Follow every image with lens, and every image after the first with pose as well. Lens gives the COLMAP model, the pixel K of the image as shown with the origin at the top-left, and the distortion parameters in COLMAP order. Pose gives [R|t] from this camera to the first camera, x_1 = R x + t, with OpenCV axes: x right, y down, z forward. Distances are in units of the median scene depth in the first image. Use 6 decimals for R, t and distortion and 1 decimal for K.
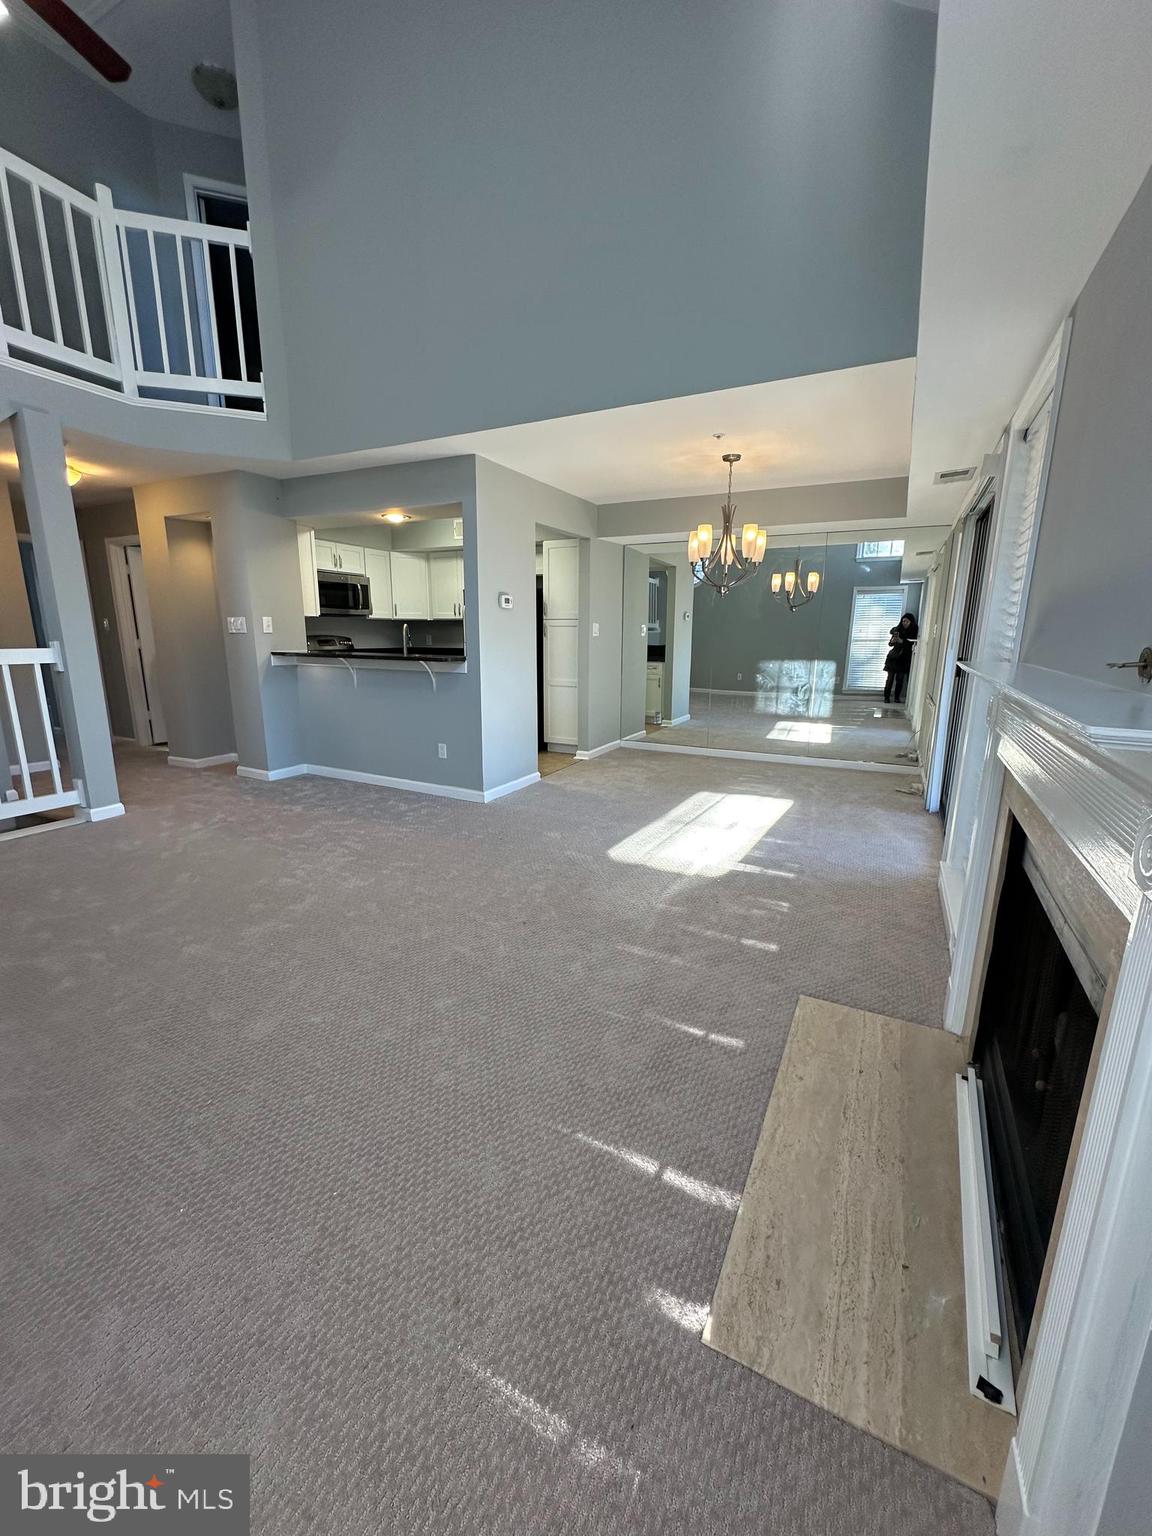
lens RADIAL K [[614.3, 0, 577.8], [0, 614.3, 768.0], [0, 0, 1]] dist [0.000228, -0.000047]
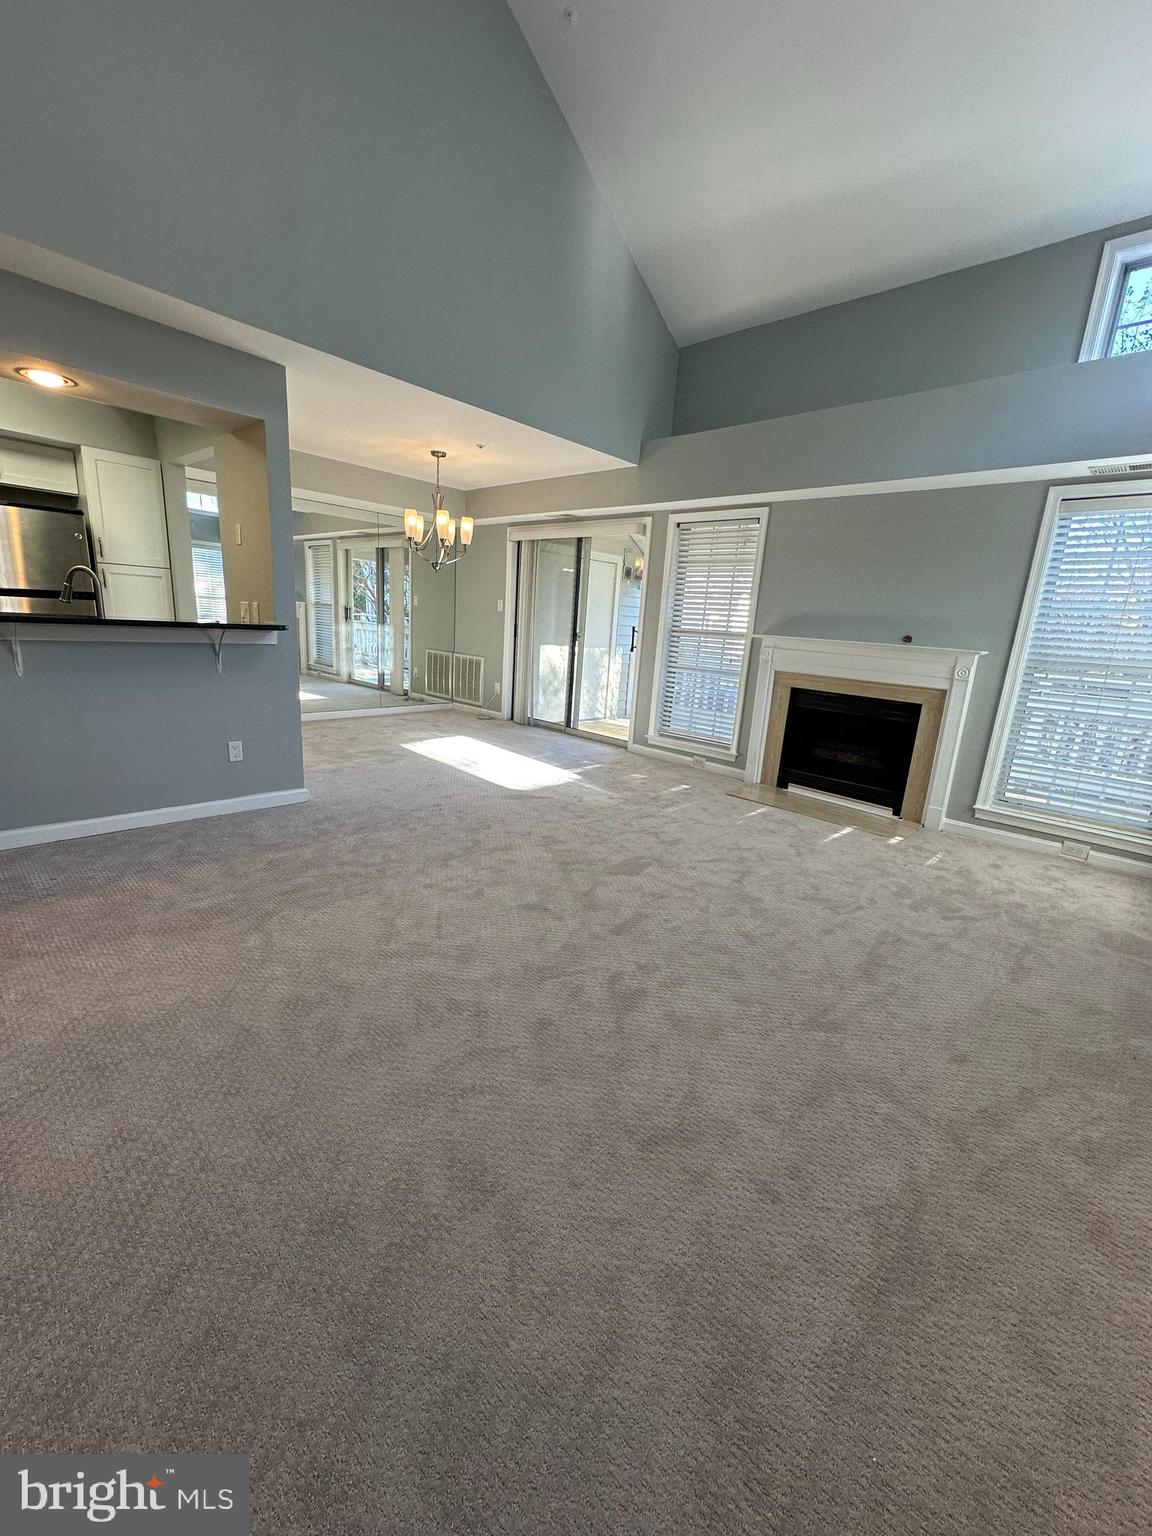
lens RADIAL K [[614.3, 0, 577.8], [0, 614.3, 768.0], [0, 0, 1]] dist [0.000228, -0.000047]
pose [[0.275758, -0.216139, 0.936612, -0.897741], [0.146761, 0.972435, 0.181196, -0.091068], [-0.949957, 0.087492, 0.299877, 0.434574]]
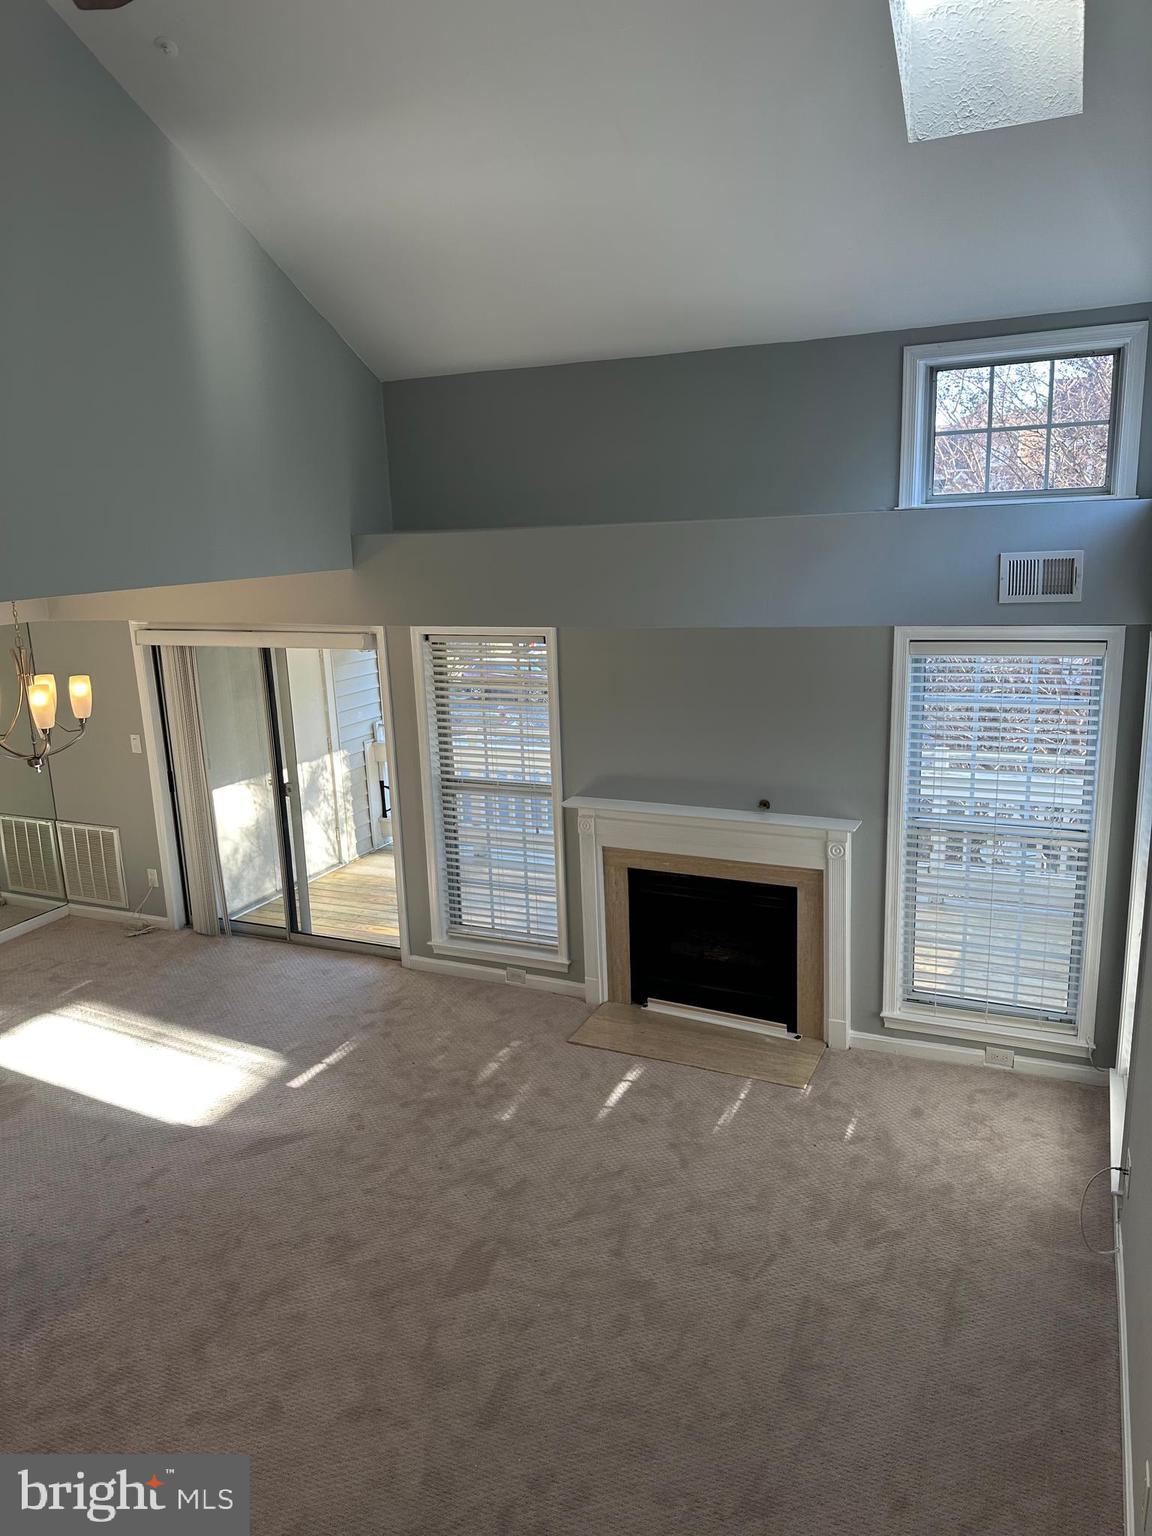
lens RADIAL K [[1084.8, 0, 573.6], [0, 1084.8, 762.8], [0, 0, 1]] dist [0.127192, -0.168688]
pose [[-0.036782, -0.225368, 0.973579, -1.037708], [0.252840, 0.940441, 0.227250, -0.433506], [-0.966809, 0.254518, 0.022390, 0.390760]]
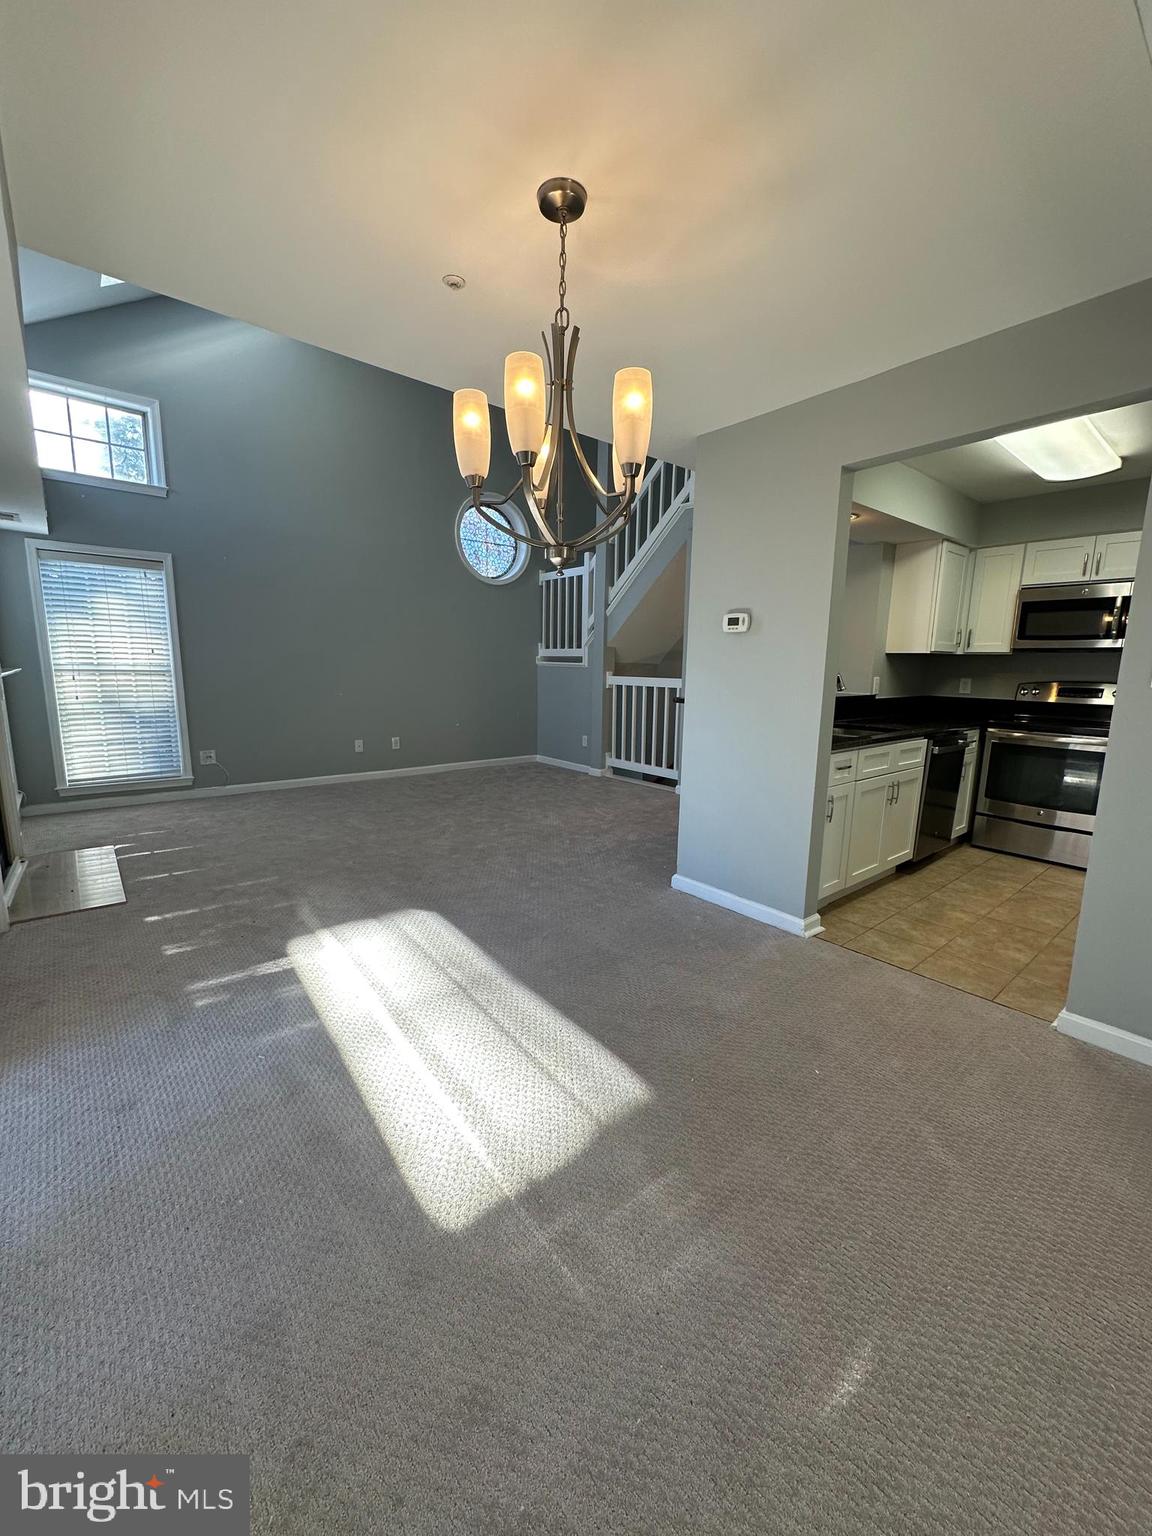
lens RADIAL K [[605.6, 0, 576.0], [0, 605.6, 768.0], [0, 0, 1]] dist [-0.000851, -0.000051]
pose [[-0.397140, 0.140459, -0.906946, 0.614170], [-0.218757, 0.945248, 0.242182, -0.262837], [0.891306, 0.294581, -0.344669, 1.210470]]
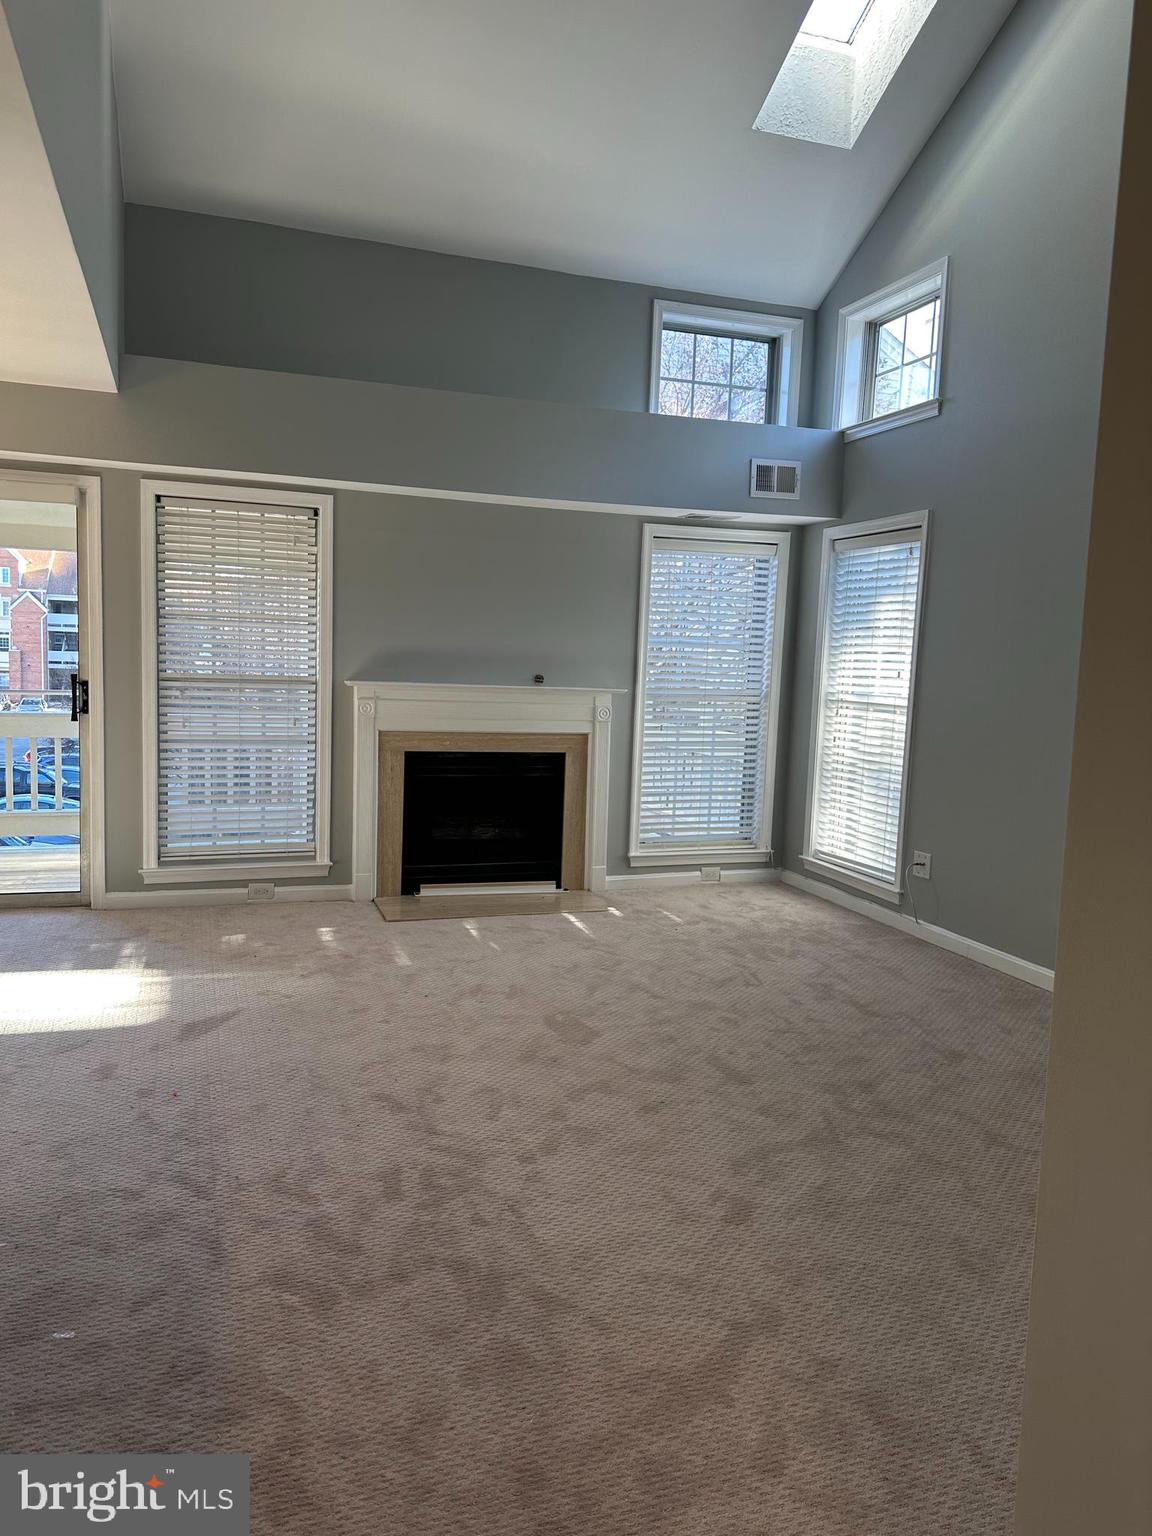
lens RADIAL K [[1071.5, 0, 564.2], [0, 1071.5, 772.0], [0, 0, 1]] dist [0.122863, -0.176842]
pose [[-0.715885, -0.102549, 0.690646, -0.819550], [0.114947, 0.958349, 0.261446, -0.286166], [-0.688691, 0.266553, -0.674280, 1.181047]]
